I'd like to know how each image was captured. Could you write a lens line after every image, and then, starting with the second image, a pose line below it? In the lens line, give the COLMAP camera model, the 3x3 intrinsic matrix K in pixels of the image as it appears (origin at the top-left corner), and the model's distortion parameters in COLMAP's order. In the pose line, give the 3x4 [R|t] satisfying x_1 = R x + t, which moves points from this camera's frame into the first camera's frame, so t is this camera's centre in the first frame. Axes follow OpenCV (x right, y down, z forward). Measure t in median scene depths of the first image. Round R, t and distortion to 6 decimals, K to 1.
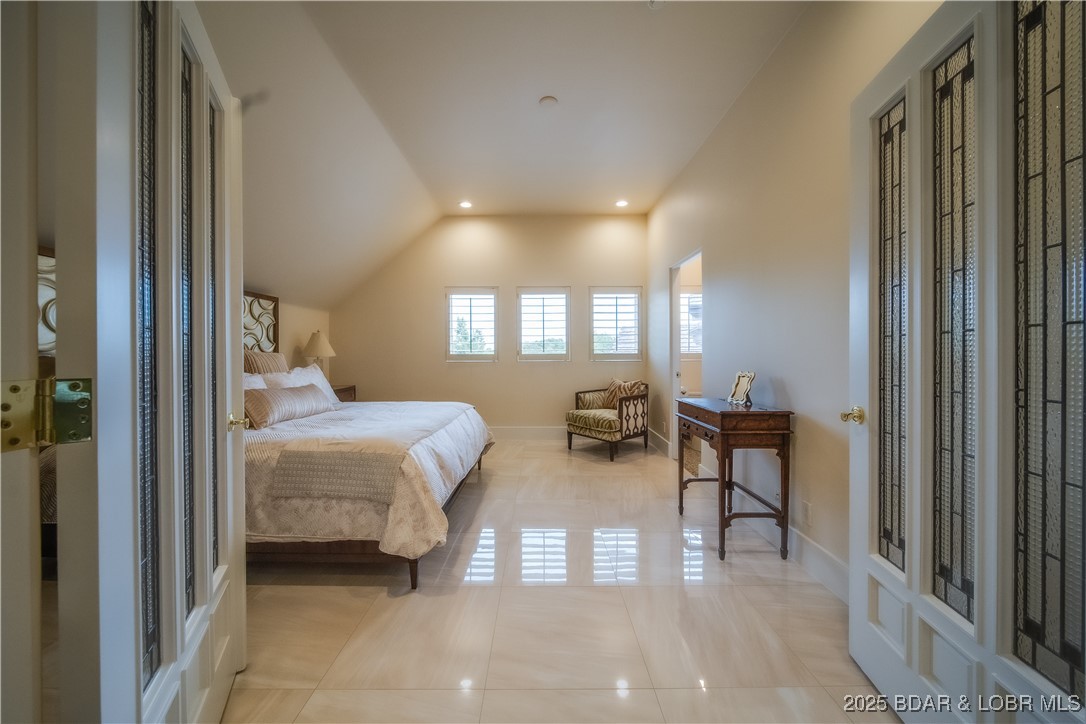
lens RADIAL K [[389.9, 0, 543.6], [0, 389.9, 363.6], [0, 0, 1]] dist [0.009287, 0.000198]
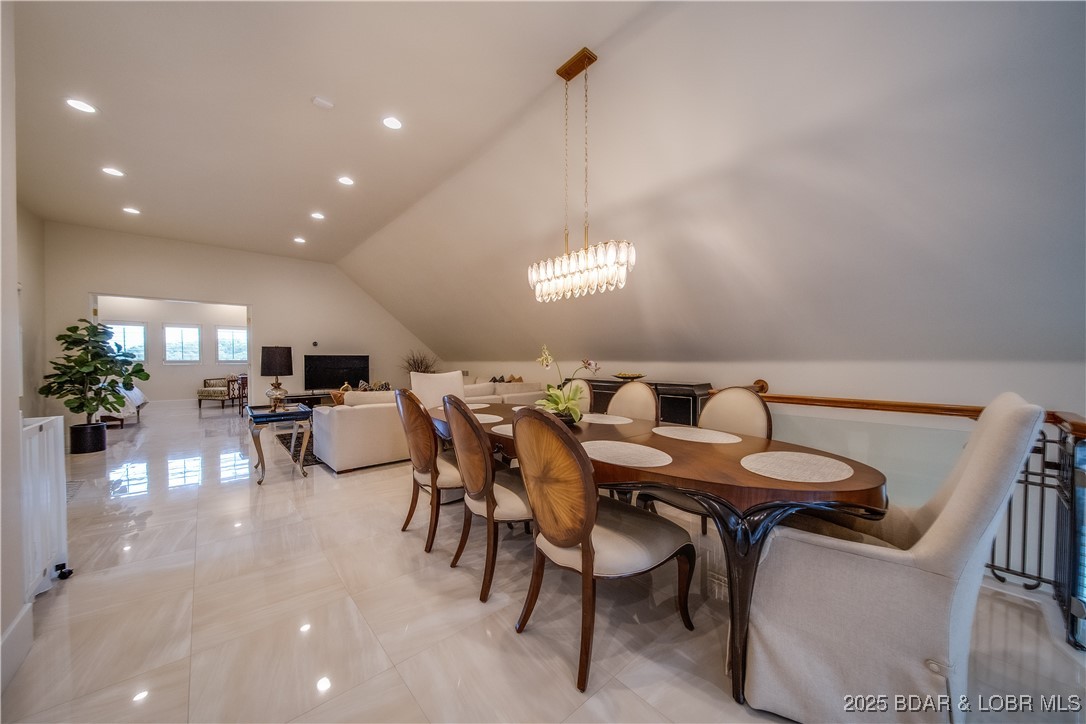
lens RADIAL K [[389.9, 0, 536.5], [0, 389.9, 374.0], [0, 0, 1]] dist [0.009287, 0.000198]
pose [[0.760274, -0.005603, 0.649578, 0.070718], [-0.005145, 0.999880, 0.014645, 0.007275], [-0.649582, -0.014476, 0.760153, -1.620841]]
